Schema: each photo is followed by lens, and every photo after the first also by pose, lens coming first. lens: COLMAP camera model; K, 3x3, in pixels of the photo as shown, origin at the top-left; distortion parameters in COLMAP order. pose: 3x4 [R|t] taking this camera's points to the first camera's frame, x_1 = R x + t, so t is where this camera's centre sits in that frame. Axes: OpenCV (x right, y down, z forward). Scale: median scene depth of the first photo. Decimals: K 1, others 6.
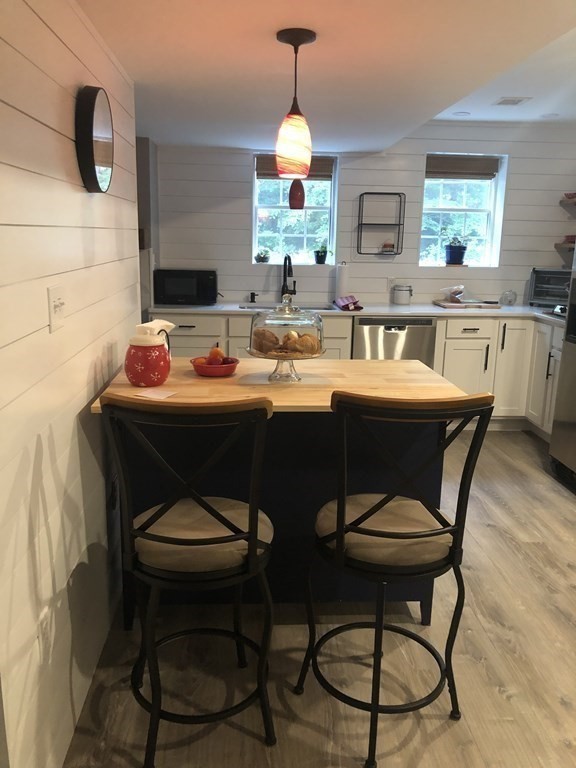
lens RADIAL K [[633.3, 0, 285.2], [0, 633.3, 384.3], [0, 0, 1]] dist [0.010525, -0.010747]
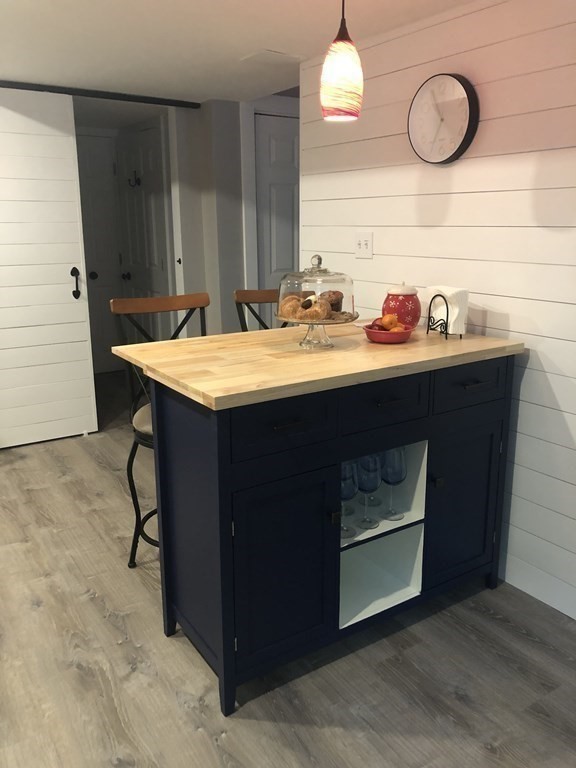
lens RADIAL K [[633.3, 0, 289.4], [0, 633.3, 384.0], [0, 0, 1]] dist [0.010525, -0.010747]
pose [[-0.868388, 0.116245, -0.482067, 0.494454], [-0.115927, 0.897608, 0.425277, -0.347871], [0.482143, 0.425191, -0.765996, 1.722502]]
